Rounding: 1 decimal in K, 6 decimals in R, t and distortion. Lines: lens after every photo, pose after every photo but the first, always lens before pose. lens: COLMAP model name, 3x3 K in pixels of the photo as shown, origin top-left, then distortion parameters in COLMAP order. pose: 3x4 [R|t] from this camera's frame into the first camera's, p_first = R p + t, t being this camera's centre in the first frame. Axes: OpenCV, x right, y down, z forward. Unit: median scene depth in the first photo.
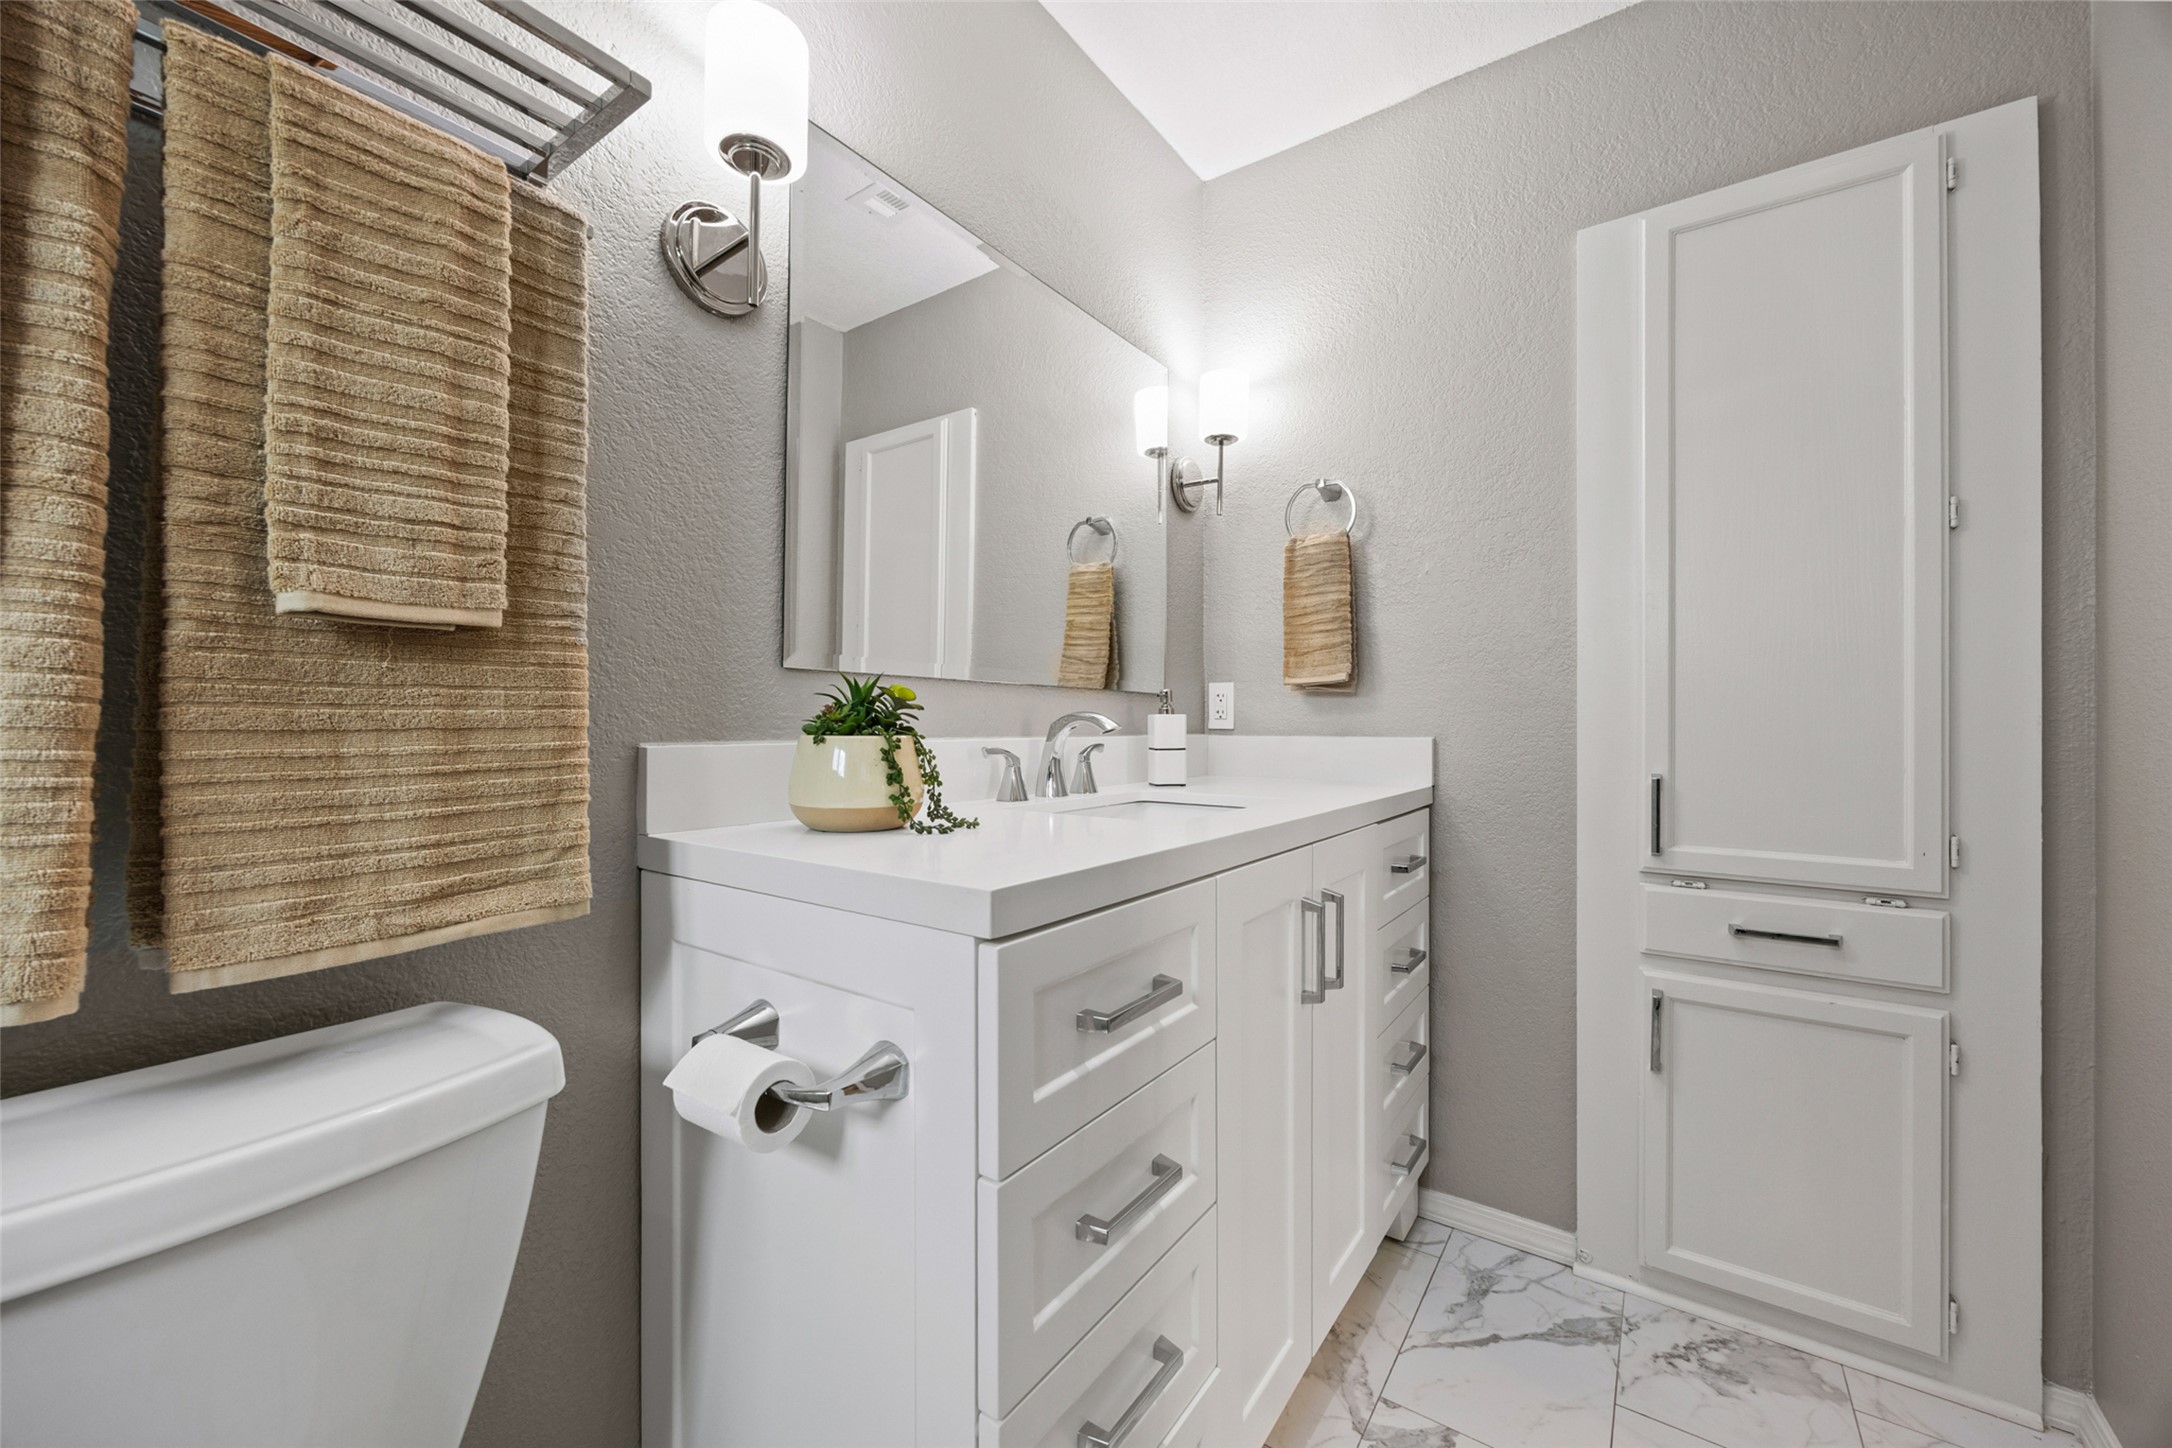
lens RADIAL K [[831.5, 0, 1089.1], [0, 831.5, 728.9], [0, 0, 1]] dist [0.002912, -0.000104]
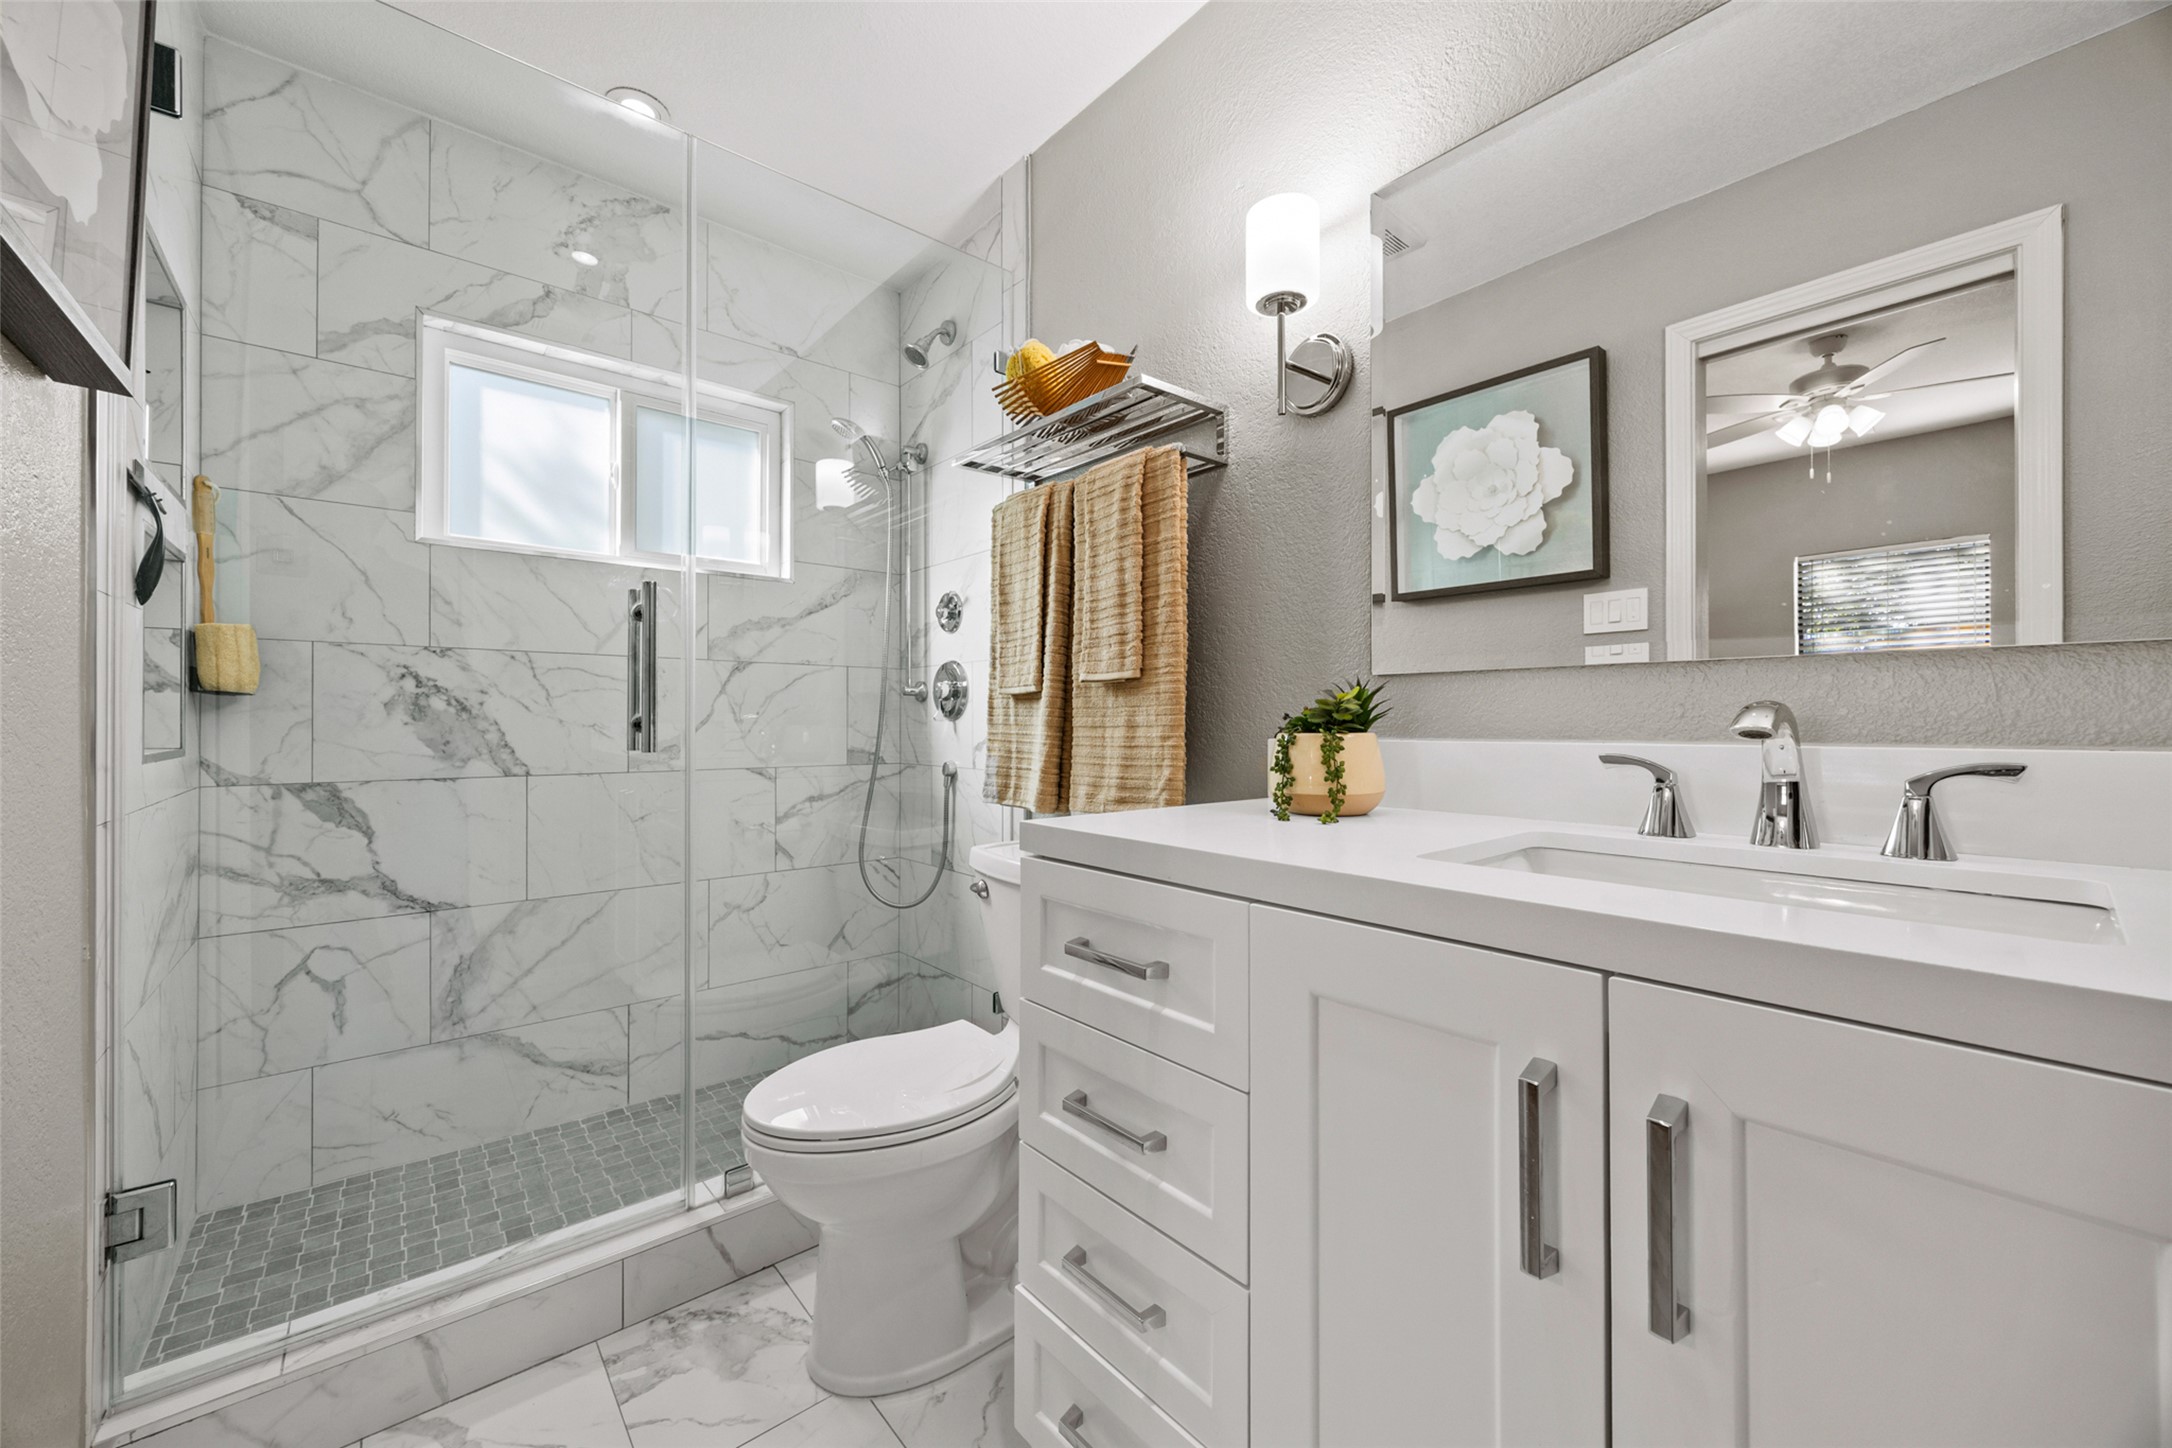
lens RADIAL K [[831.5, 0, 1083.0], [0, 831.5, 716.5], [0, 0, 1]] dist [0.002912, -0.000104]
pose [[-0.252916, -0.009463, -0.967442, 1.281673], [-0.002348, 0.999955, -0.009168, -0.004232], [0.967486, -0.000047, -0.252926, 1.333027]]
